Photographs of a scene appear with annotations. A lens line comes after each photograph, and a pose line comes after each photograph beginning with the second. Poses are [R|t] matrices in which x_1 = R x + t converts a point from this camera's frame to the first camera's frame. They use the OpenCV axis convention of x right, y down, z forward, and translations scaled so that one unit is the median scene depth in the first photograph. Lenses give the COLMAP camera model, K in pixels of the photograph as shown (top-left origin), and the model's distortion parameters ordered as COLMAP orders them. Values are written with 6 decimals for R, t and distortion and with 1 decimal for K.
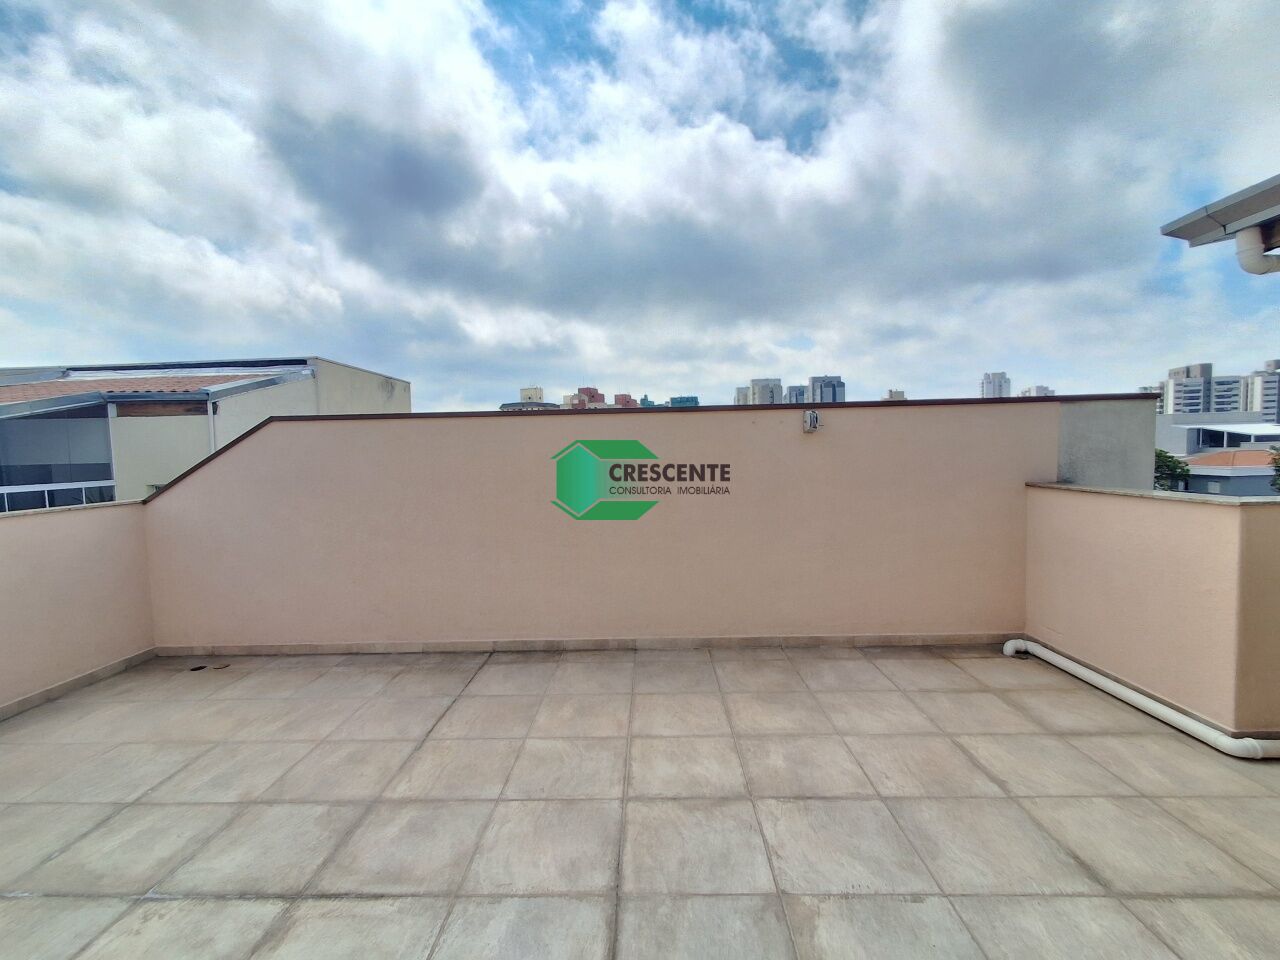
lens RADIAL K [[583.8, 0, 635.7], [0, 583.8, 481.4], [0, 0, 1]] dist [0.000001, 0.001060]
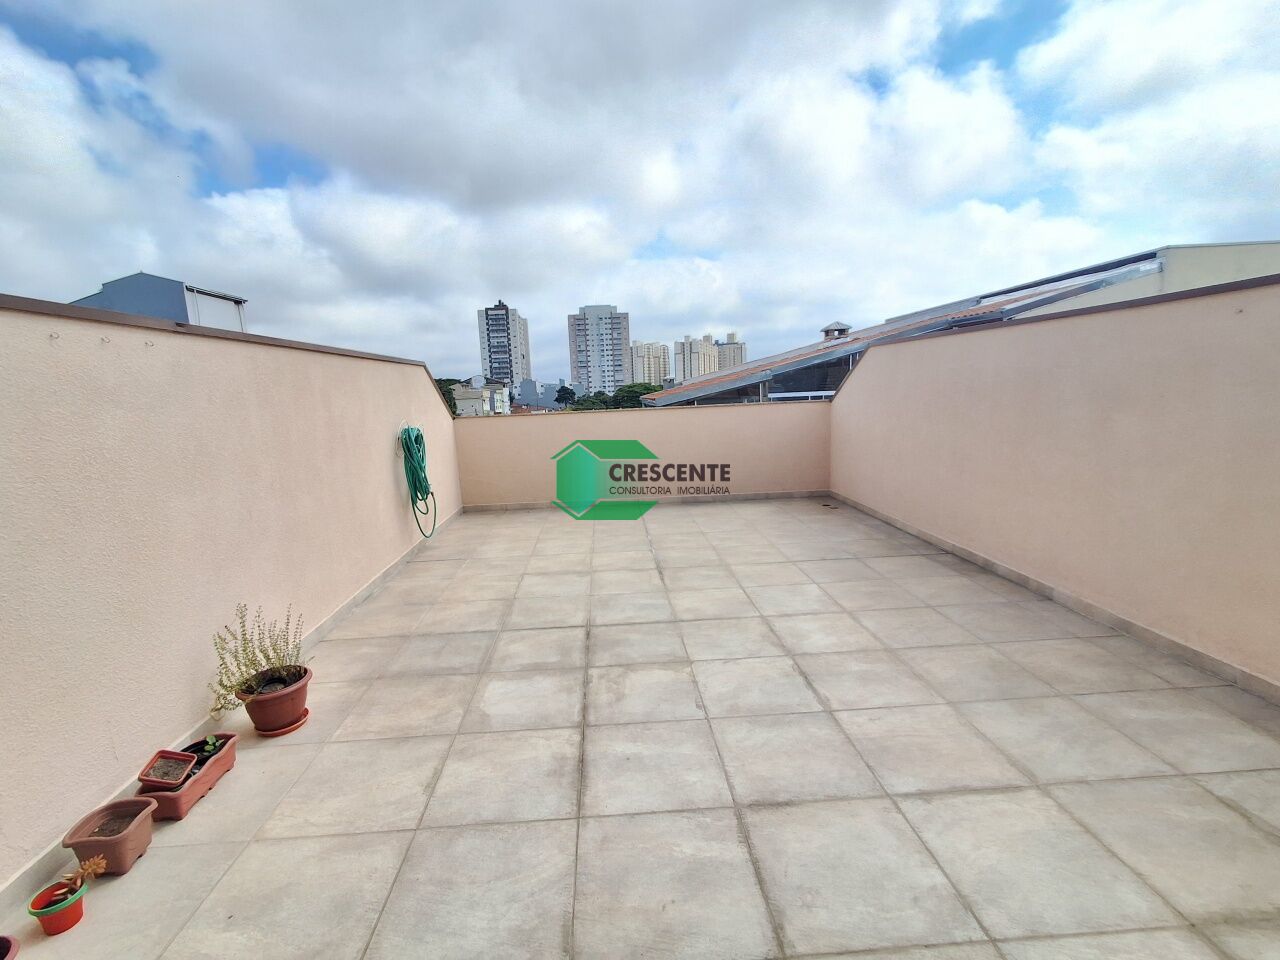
lens RADIAL K [[583.8, 0, 635.7], [0, 583.8, 481.4], [0, 0, 1]] dist [0.000001, 0.001060]
pose [[0.086433, 0.179568, -0.979941, 1.141062], [-0.015422, 0.983746, 0.178905, -0.041333], [0.996138, -0.000351, 0.087797, 0.473998]]
